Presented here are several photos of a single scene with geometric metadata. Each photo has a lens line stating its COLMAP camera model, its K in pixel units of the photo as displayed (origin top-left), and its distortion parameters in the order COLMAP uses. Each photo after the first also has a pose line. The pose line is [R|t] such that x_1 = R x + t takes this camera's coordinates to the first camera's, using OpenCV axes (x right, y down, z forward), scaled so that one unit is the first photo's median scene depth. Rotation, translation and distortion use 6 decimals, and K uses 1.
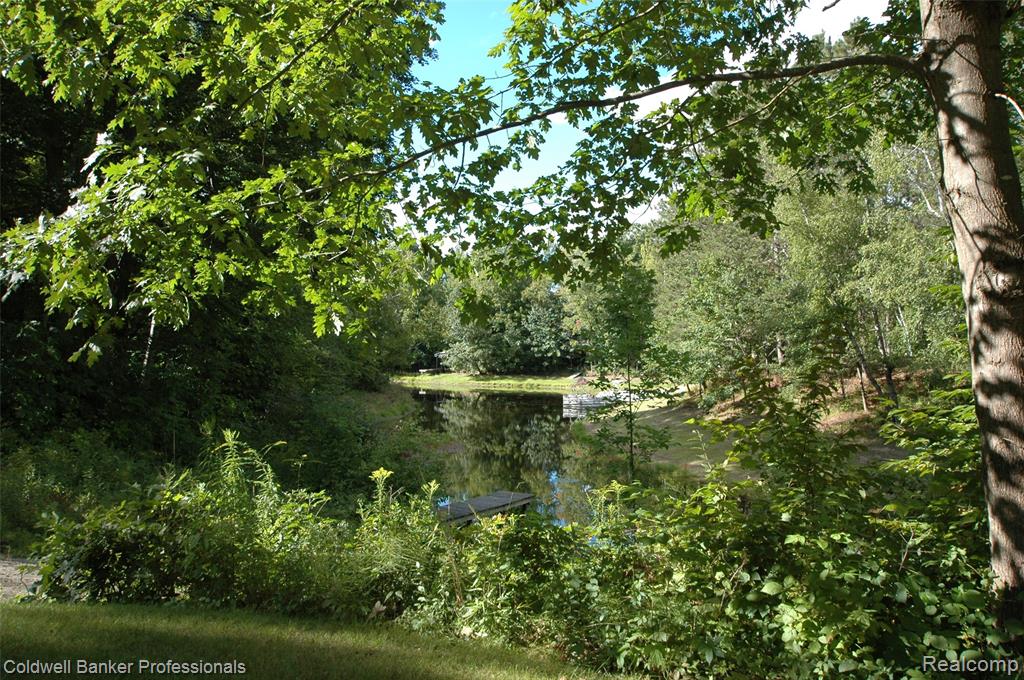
lens RADIAL K [[829.4, 0, 505.8], [0, 829.4, 342.0], [0, 0, 1]] dist [0.011562, 0.056702]
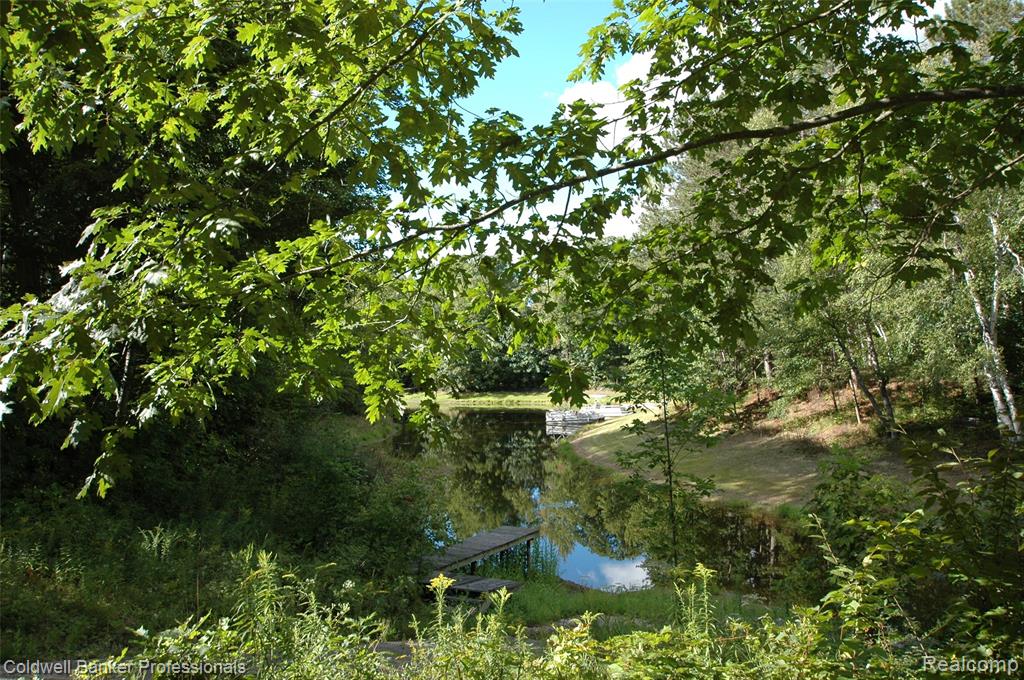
lens RADIAL K [[840.9, 0, 507.0], [0, 840.9, 340.3], [0, 0, 1]] dist [-0.012705, 0.057692]
pose [[0.999282, -0.028983, 0.024404, -0.119580], [0.029558, 0.999286, -0.023531, -0.071190], [-0.023705, 0.024235, 0.999425, 0.196302]]
